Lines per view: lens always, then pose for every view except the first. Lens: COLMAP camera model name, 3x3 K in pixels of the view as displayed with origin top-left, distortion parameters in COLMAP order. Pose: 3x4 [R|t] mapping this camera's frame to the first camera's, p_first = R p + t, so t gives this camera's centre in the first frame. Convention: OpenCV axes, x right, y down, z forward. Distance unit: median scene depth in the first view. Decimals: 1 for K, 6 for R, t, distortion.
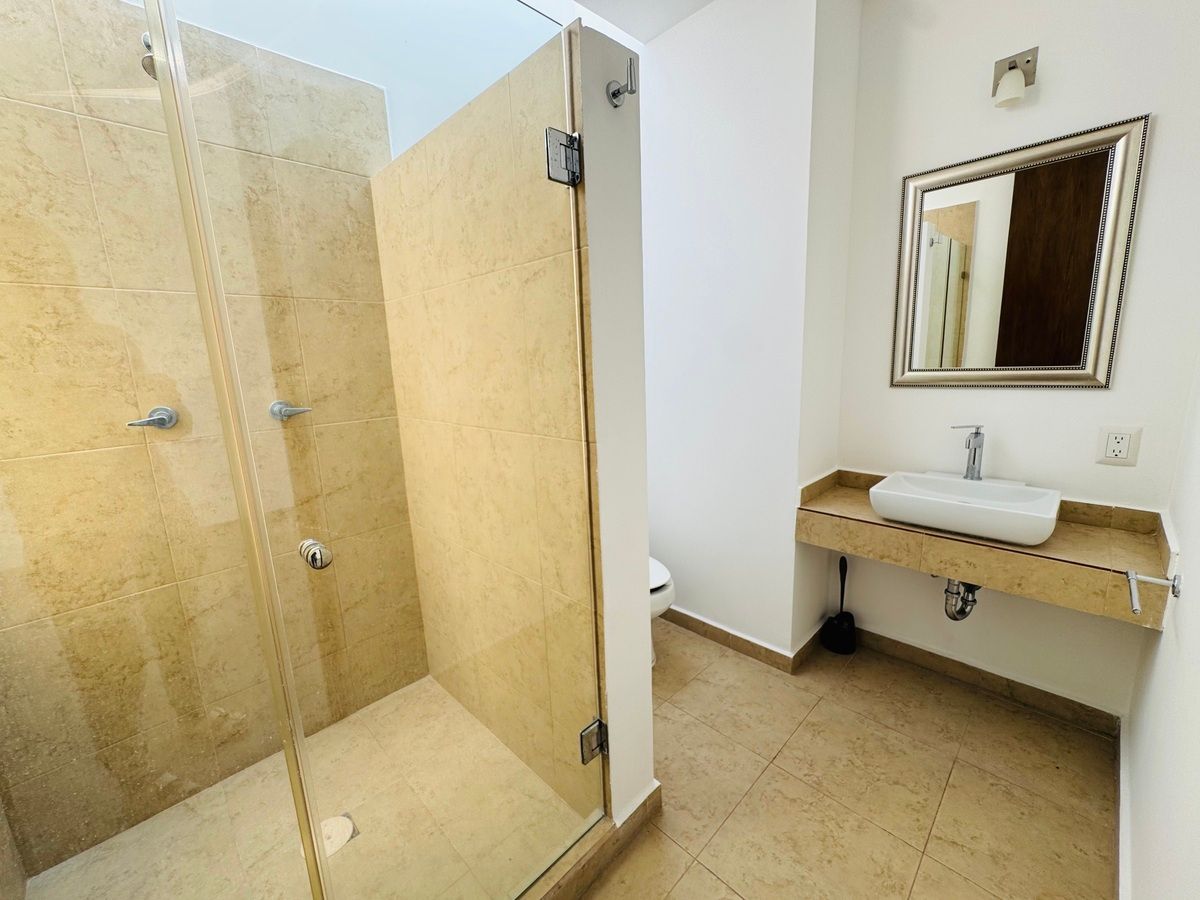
lens RADIAL K [[482.0, 0, 599.5], [0, 482.0, 448.9], [0, 0, 1]] dist [-0.005281, 0.000987]
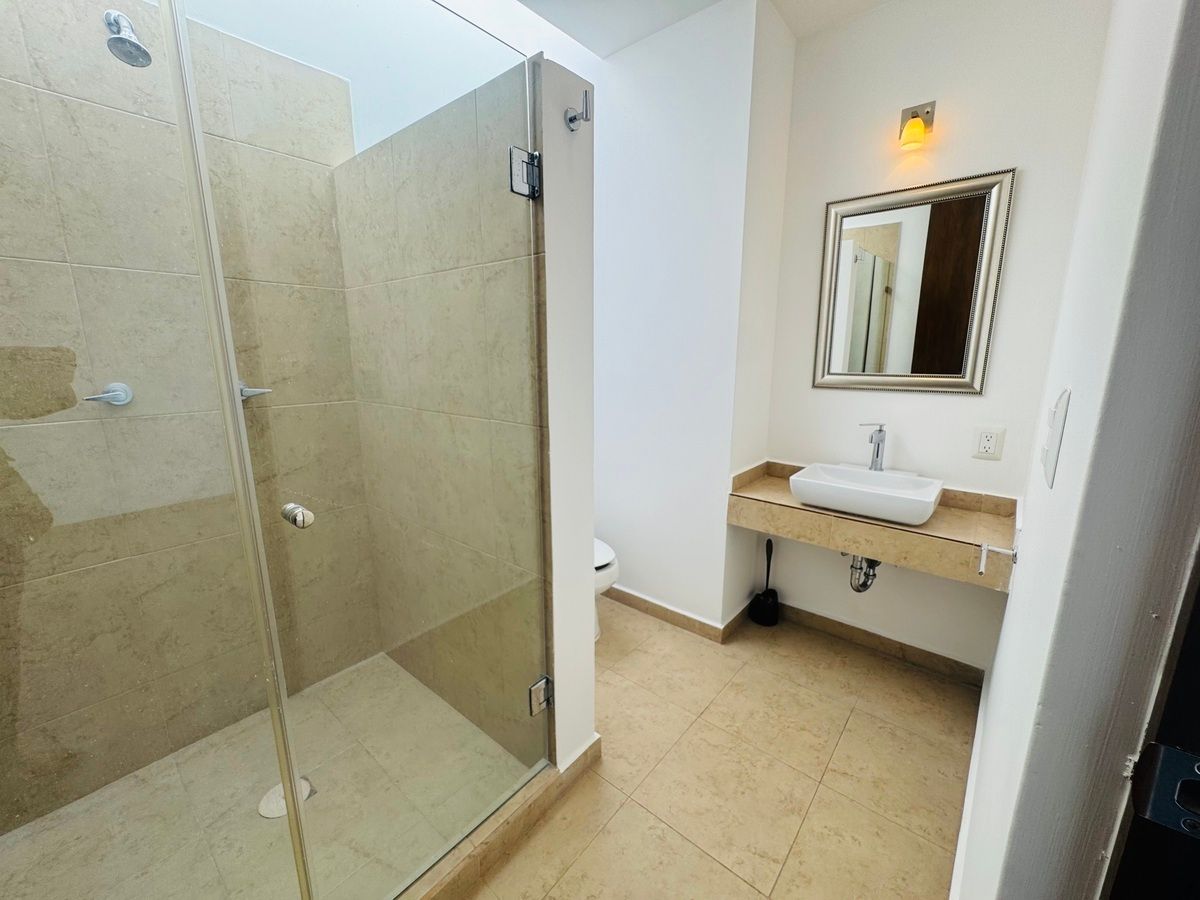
lens RADIAL K [[482.0, 0, 600.1], [0, 482.0, 448.9], [0, 0, 1]] dist [-0.005281, 0.000987]
pose [[0.994771, 0.020408, 0.100074, 0.000303], [-0.021620, 0.999705, 0.011040, 0.016487], [-0.099820, -0.013146, 0.994919, -0.101206]]
